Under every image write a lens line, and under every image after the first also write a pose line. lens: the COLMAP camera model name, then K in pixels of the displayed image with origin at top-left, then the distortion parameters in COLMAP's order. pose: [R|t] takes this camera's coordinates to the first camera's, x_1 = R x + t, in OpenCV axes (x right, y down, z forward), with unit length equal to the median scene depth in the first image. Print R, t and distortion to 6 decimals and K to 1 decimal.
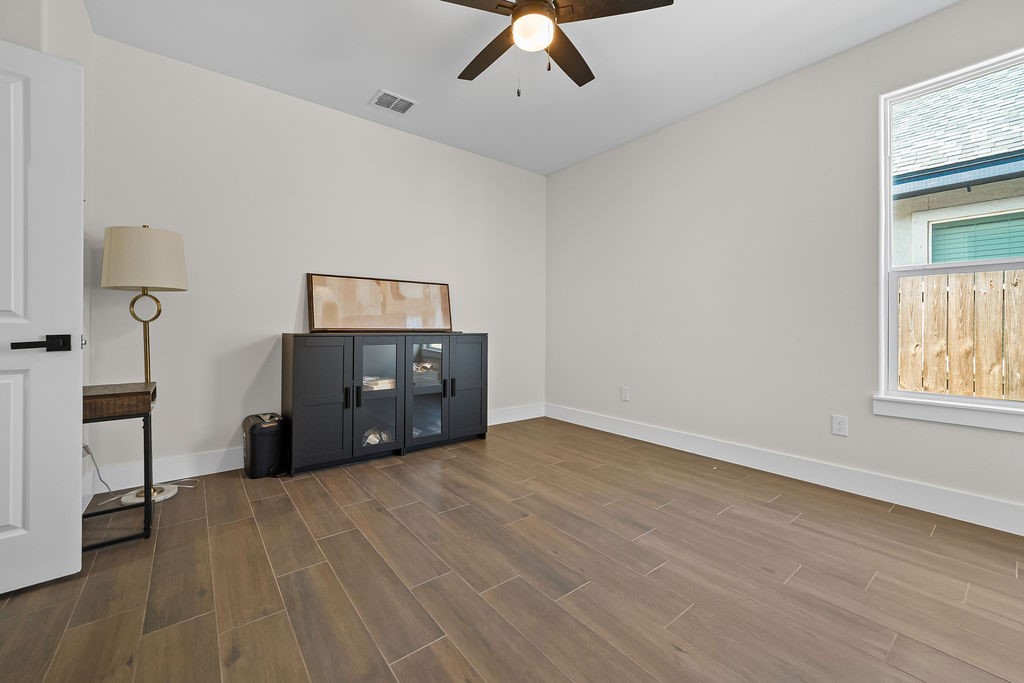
lens RADIAL K [[411.0, 0, 511.2], [0, 411.0, 326.4], [0, 0, 1]] dist [0.000533, 0.000066]
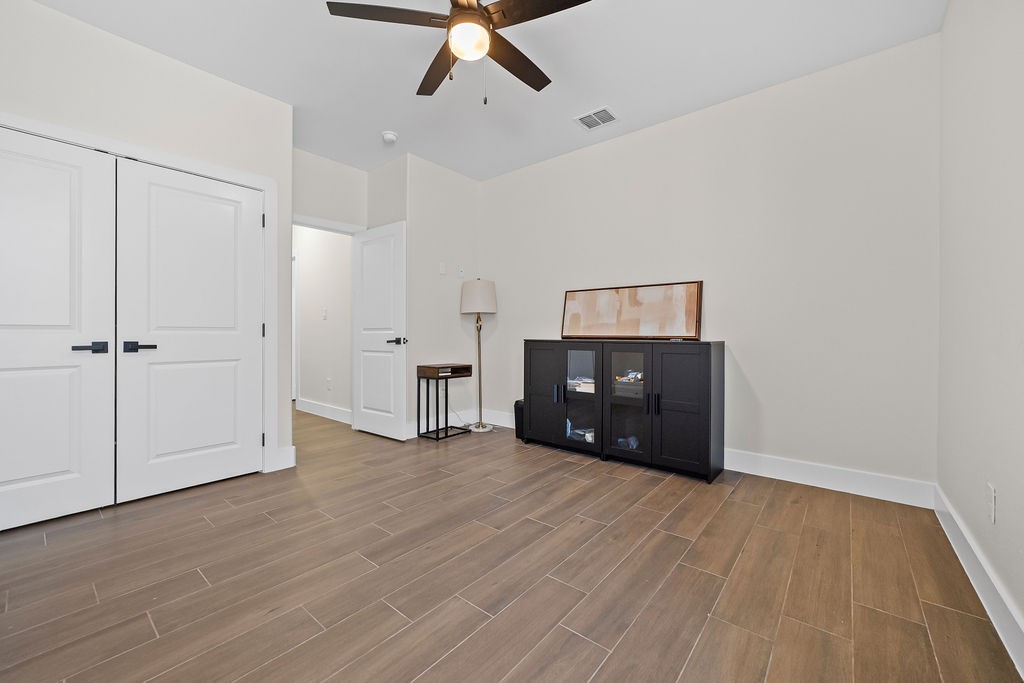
lens RADIAL K [[409.5, 0, 515.4], [0, 409.5, 335.2], [0, 0, 1]] dist [0.007527, 0.000208]
pose [[0.213869, -0.001315, -0.976861, 0.697691], [0.003156, 0.999995, -0.000656, 0.004509], [0.976857, -0.002942, 0.213872, 0.589023]]
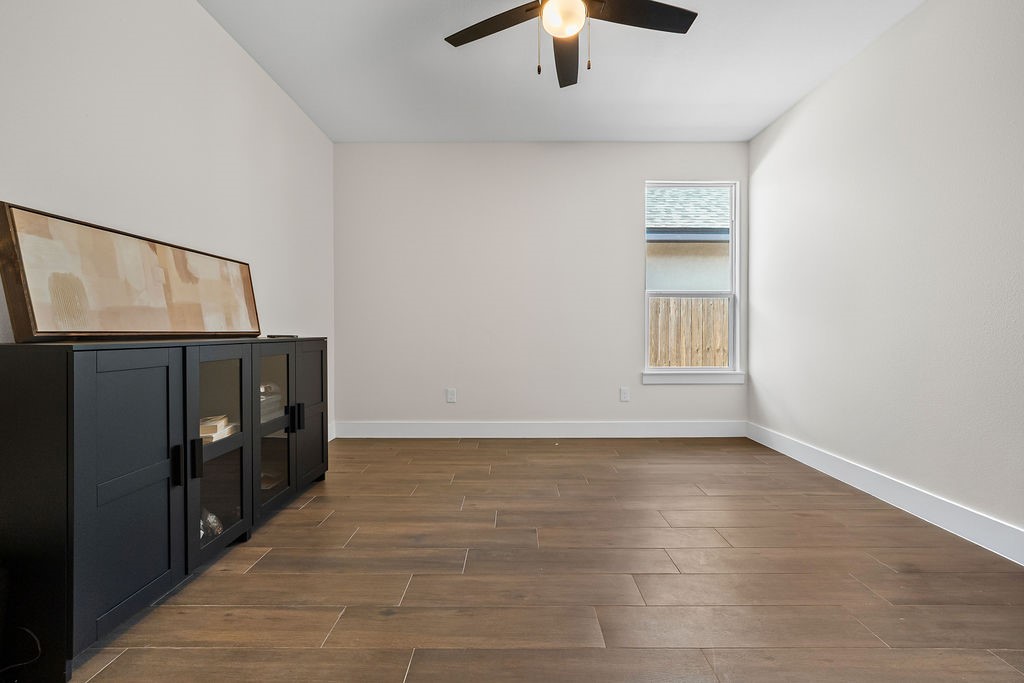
lens RADIAL K [[409.5, 0, 515.4], [0, 409.5, 335.2], [0, 0, 1]] dist [0.007527, 0.000208]
pose [[0.622387, -0.013697, 0.782590, -0.502711], [0.001103, 0.999861, 0.016622, 0.001265], [-0.782709, -0.009482, 0.622316, 0.323999]]
